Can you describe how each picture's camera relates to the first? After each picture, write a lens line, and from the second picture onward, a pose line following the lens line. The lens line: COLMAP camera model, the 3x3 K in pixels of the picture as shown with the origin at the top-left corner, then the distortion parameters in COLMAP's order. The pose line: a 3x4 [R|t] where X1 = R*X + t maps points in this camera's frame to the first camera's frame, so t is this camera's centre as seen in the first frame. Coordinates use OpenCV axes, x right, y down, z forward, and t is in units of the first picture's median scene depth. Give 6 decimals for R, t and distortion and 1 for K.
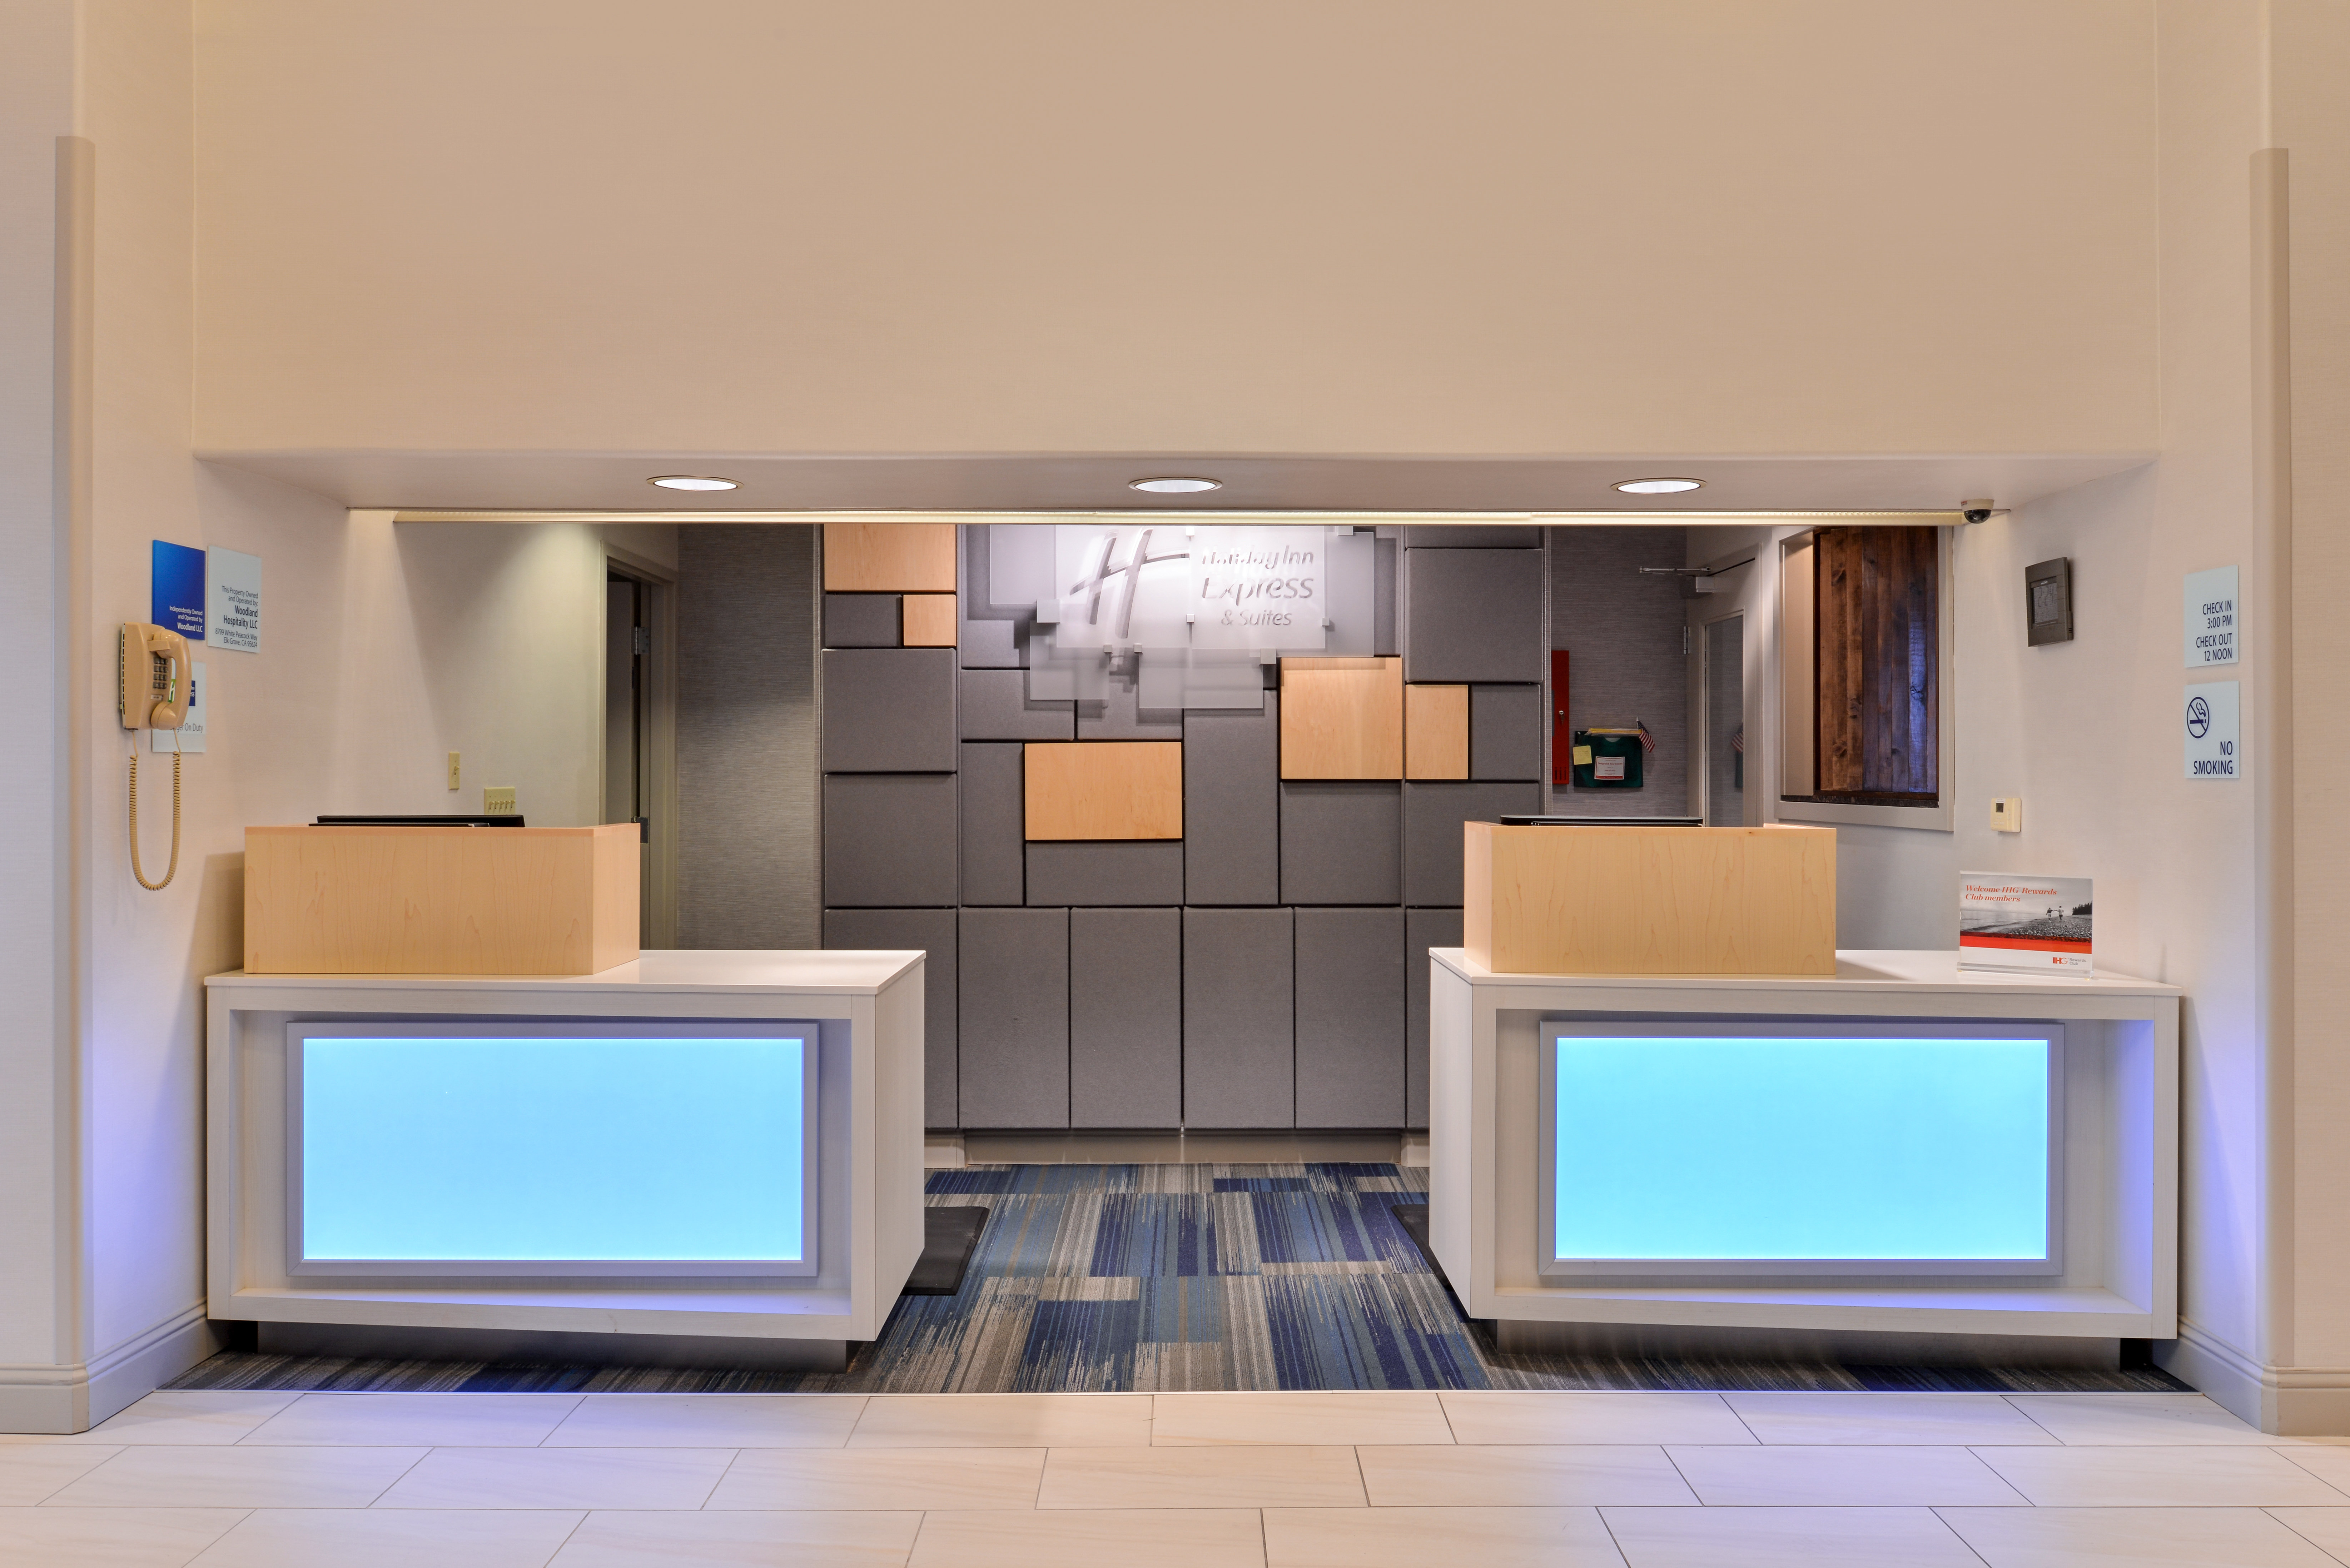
lens RADIAL K [[1811.0, 0, 1175.0], [0, 1811.0, 784.0], [0, 0, 1]] dist [-0.006652, -0.002356]
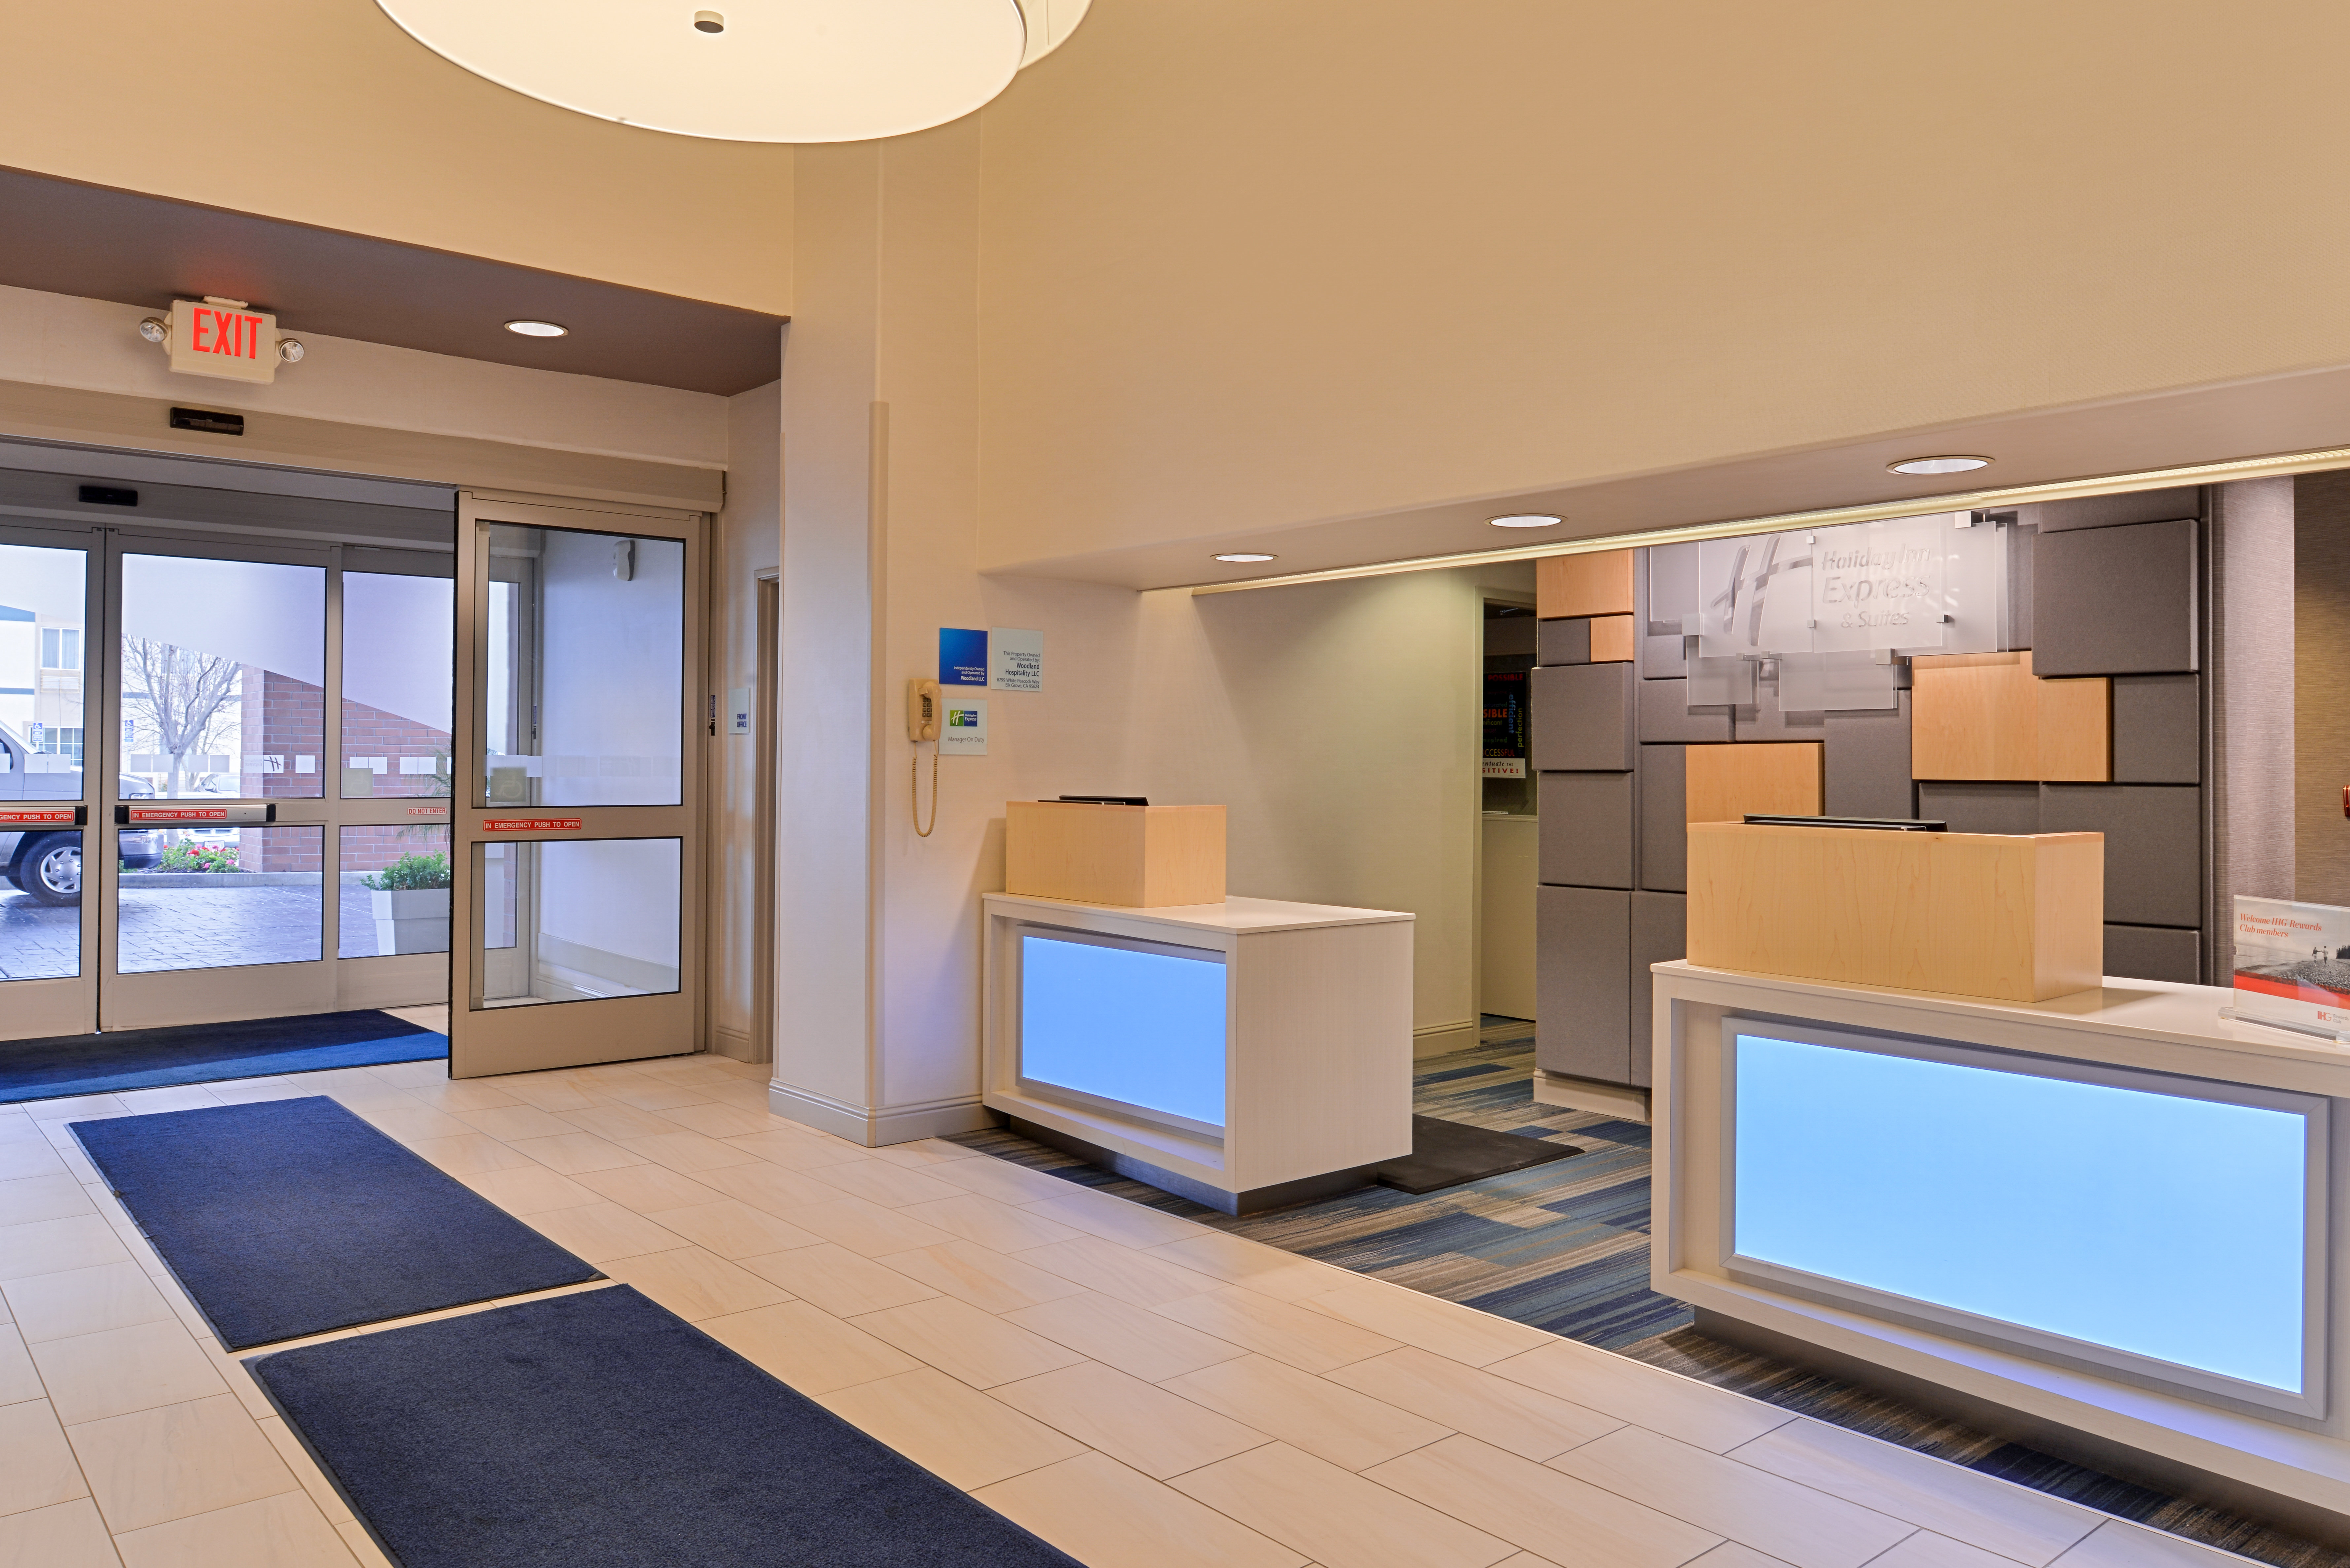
lens RADIAL K [[1657.6, 0, 1215.1], [0, 1657.6, 762.5], [0, 0, 1]] dist [-0.009160, -0.003900]
pose [[0.661439, 0.001144, -0.749998, 0.703024], [-0.010710, 0.999911, -0.007921, -0.001042], [0.749923, 0.013272, 0.661392, 0.167295]]
